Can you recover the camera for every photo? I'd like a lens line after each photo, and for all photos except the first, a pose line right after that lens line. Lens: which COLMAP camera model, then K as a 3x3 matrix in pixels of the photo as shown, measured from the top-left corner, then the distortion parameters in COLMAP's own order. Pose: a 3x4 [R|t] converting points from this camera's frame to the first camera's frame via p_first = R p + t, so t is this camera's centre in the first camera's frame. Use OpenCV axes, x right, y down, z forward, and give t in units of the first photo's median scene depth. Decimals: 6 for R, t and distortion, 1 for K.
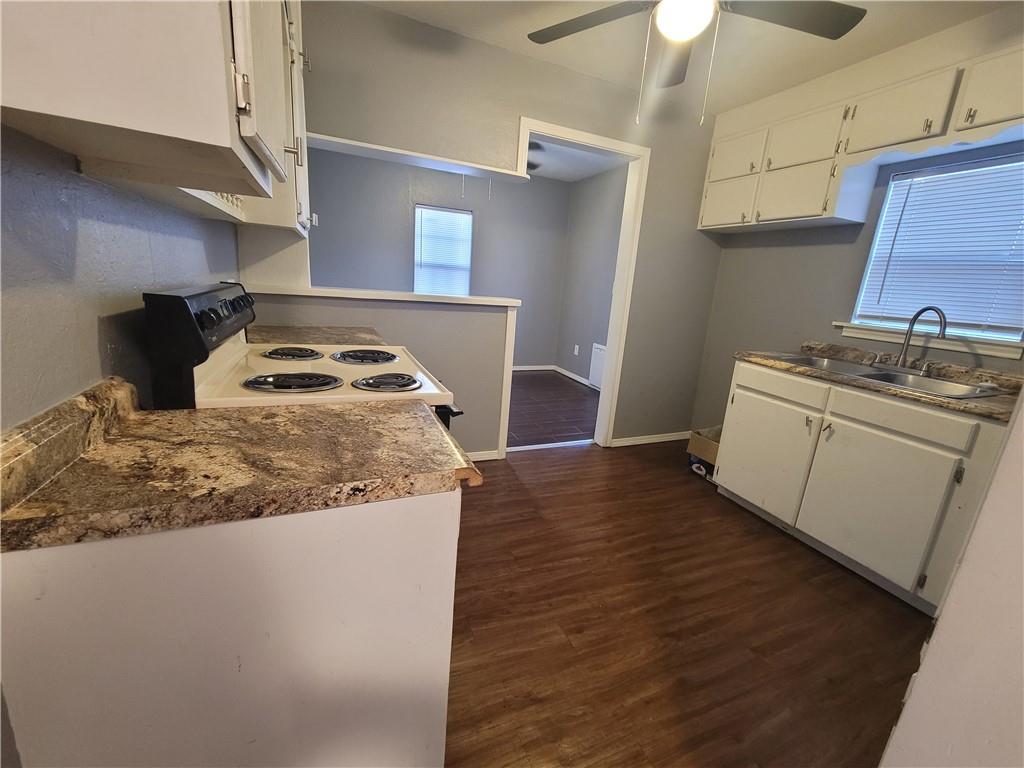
lens RADIAL K [[418.7, 0, 516.6], [0, 418.7, 386.3], [0, 0, 1]] dist [0.000721, 0.000226]
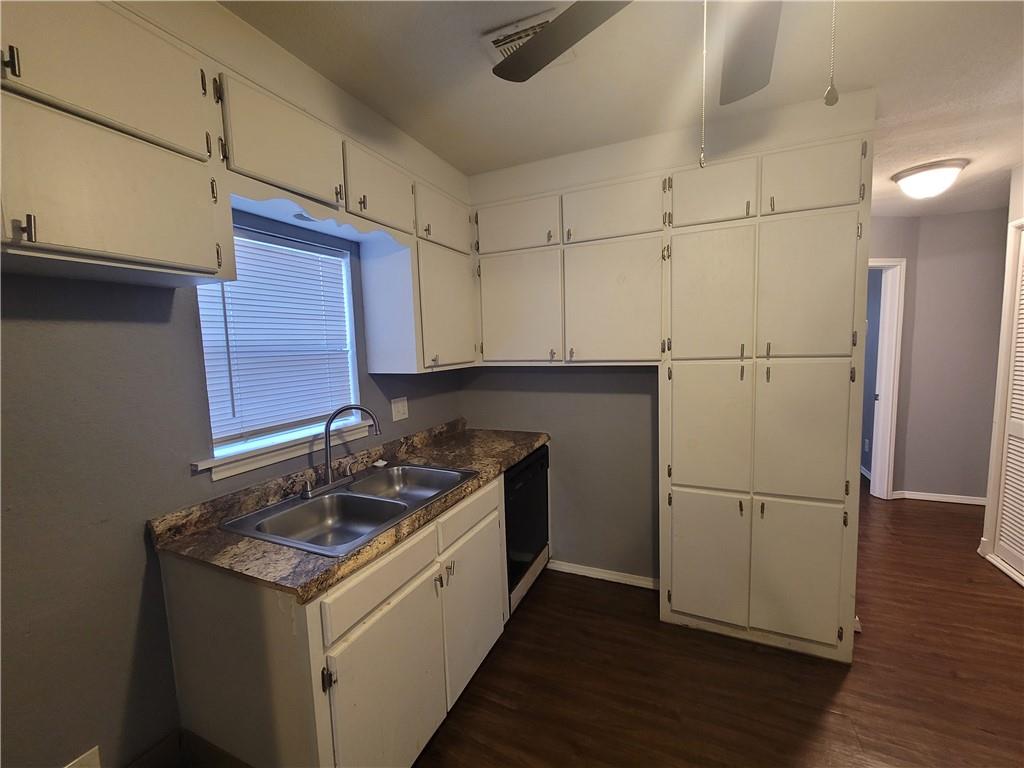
lens RADIAL K [[418.2, 0, 516.3], [0, 418.2, 386.8], [0, 0, 1]] dist [-0.000346, 0.000096]
pose [[-0.669771, -0.123881, 0.732161, 0.128956], [0.173833, 0.932432, 0.316786, -0.426238], [-0.721934, 0.339448, -0.602981, 1.225223]]
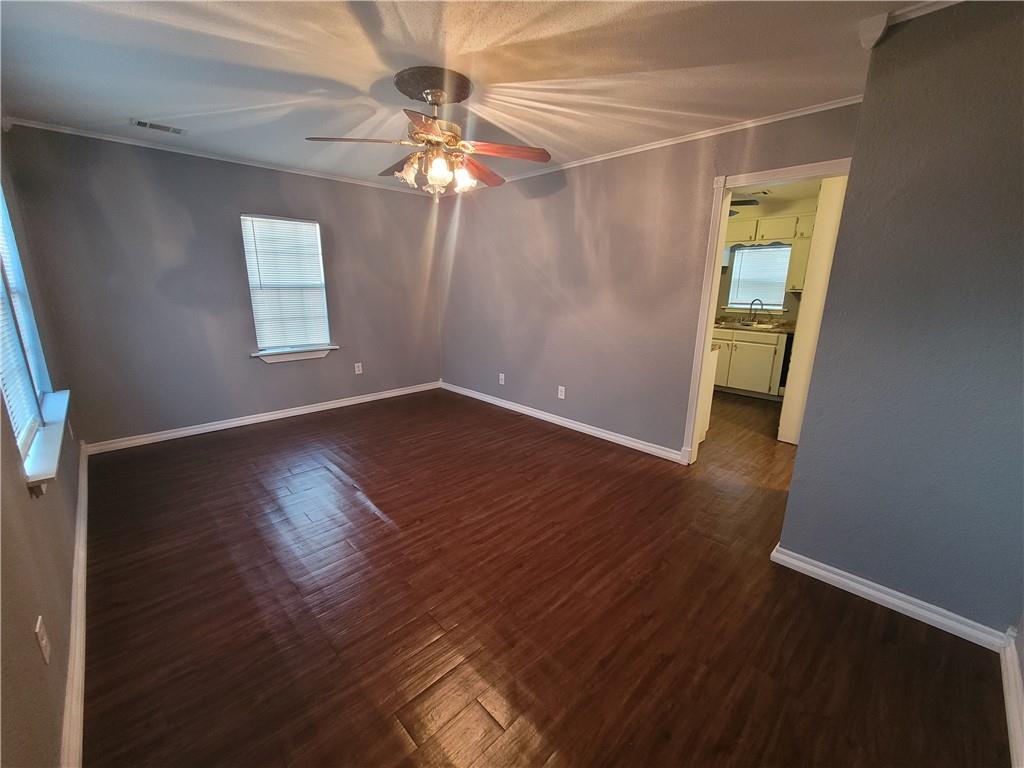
lens RADIAL K [[418.7, 0, 516.6], [0, 418.7, 386.3], [0, 0, 1]] dist [0.000721, 0.000226]
pose [[0.935003, -0.144133, 0.324030, -1.423189], [0.147475, 0.988962, 0.014357, 0.104139], [-0.322522, 0.034363, 0.945938, -1.046322]]
